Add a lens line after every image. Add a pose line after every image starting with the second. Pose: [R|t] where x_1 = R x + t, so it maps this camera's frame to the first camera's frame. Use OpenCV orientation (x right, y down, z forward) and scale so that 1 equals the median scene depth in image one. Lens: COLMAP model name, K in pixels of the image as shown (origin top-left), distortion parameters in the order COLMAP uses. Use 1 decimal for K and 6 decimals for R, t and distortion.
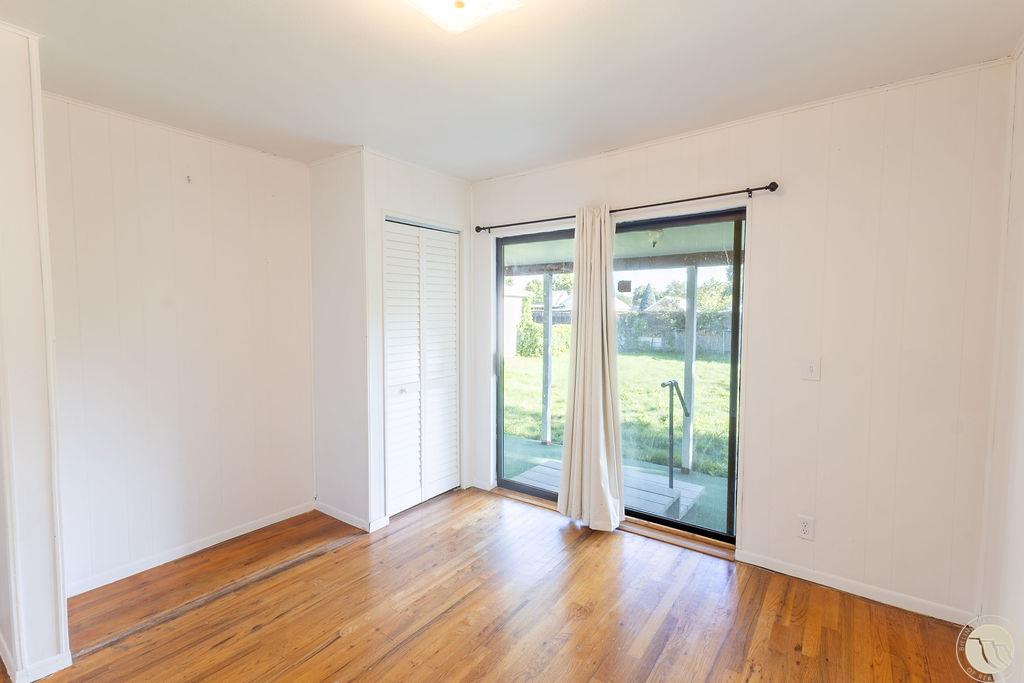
lens RADIAL K [[470.8, 0, 511.9], [0, 470.8, 343.6], [0, 0, 1]] dist [0.020977, -0.004941]
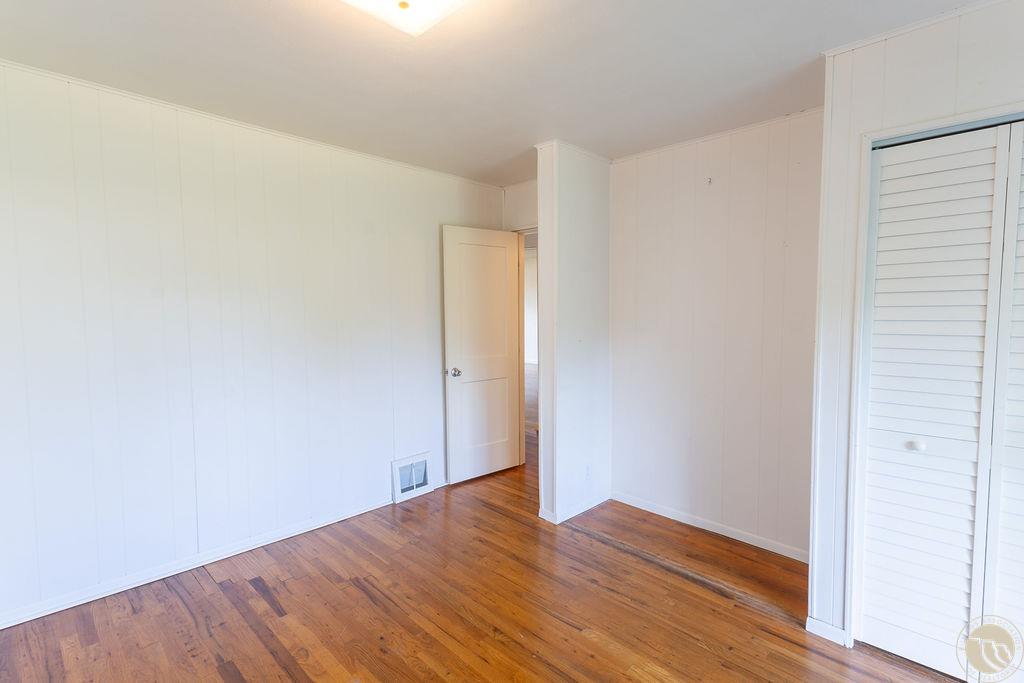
lens RADIAL K [[470.8, 0, 512.5], [0, 470.8, 339.0], [0, 0, 1]] dist [0.020977, -0.004941]
pose [[-0.160194, 0.052637, -0.985681, 0.480057], [-0.057320, 0.996396, 0.062525, -0.039967], [0.985420, 0.066515, -0.156600, 0.759272]]
